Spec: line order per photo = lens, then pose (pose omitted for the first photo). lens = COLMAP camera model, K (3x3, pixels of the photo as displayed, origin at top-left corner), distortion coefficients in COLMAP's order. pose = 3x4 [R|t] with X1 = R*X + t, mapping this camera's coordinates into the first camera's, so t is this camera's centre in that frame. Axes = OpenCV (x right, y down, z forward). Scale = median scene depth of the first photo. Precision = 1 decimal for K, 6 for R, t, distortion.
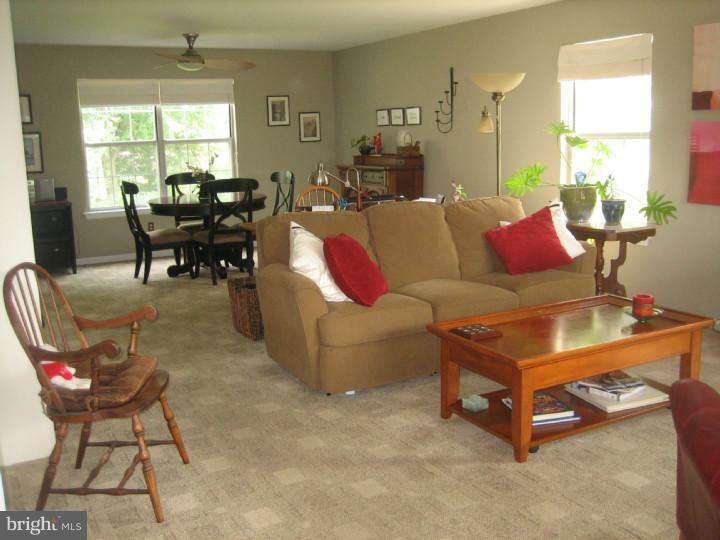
lens RADIAL K [[746.2, 0, 367.0], [0, 746.2, 268.5], [0, 0, 1]] dist [-0.159155, 0.203129]
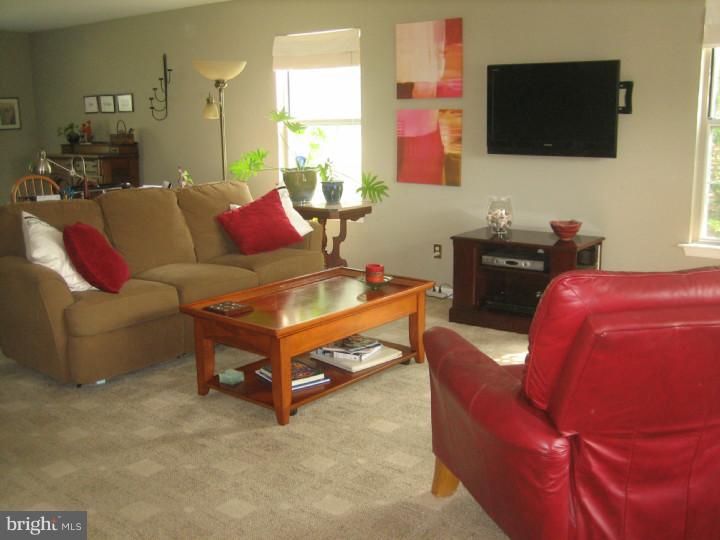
lens RADIAL K [[746.2, 0, 367.0], [0, 746.2, 268.5], [0, 0, 1]] dist [-0.159155, 0.203129]
pose [[0.918081, -0.062122, 0.391494, -0.056825], [0.056381, 0.998067, 0.026155, 0.009101], [-0.392362, -0.001939, 0.919809, -0.026777]]
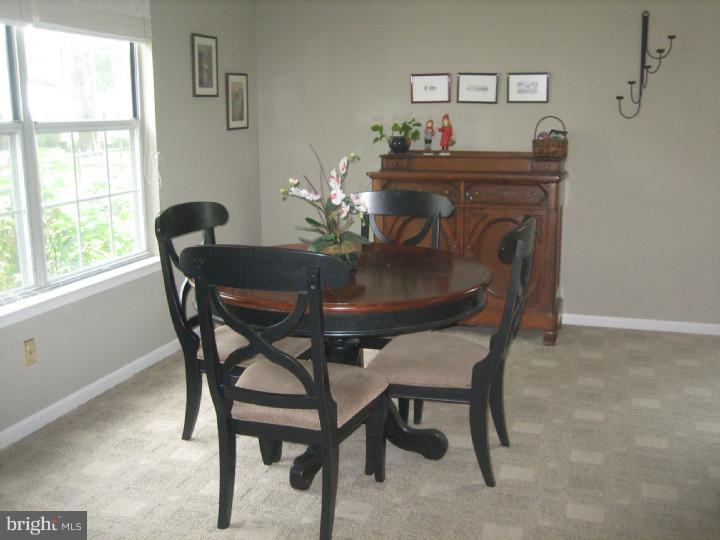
lens RADIAL K [[746.2, 0, 367.0], [0, 746.2, 268.5], [0, 0, 1]] dist [-0.159155, 0.203129]
pose [[0.725830, -0.118083, 0.677663, -0.704346], [0.110239, 0.992390, 0.054850, -0.170618], [-0.678983, 0.034893, 0.733324, 1.037295]]
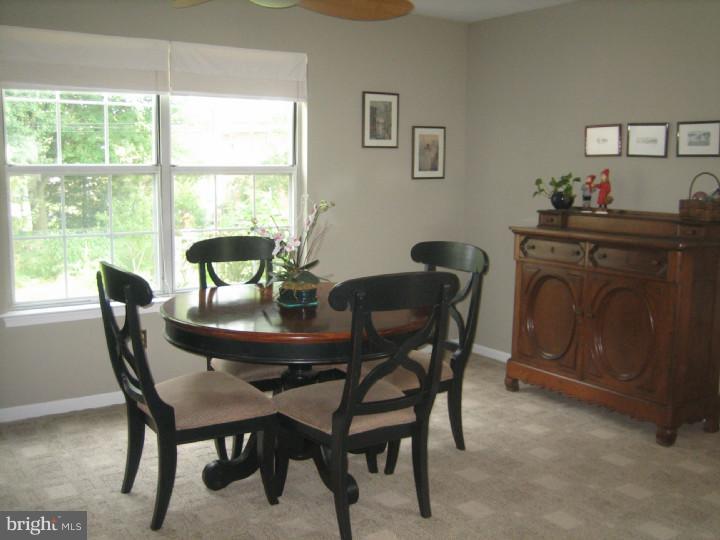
lens RADIAL K [[746.2, 0, 367.0], [0, 746.2, 268.5], [0, 0, 1]] dist [-0.159155, 0.203129]
pose [[0.994875, 0.022900, 0.098489, -0.327428], [-0.018372, 0.998743, -0.046644, -0.142978], [-0.099434, 0.044596, 0.994044, 0.842354]]
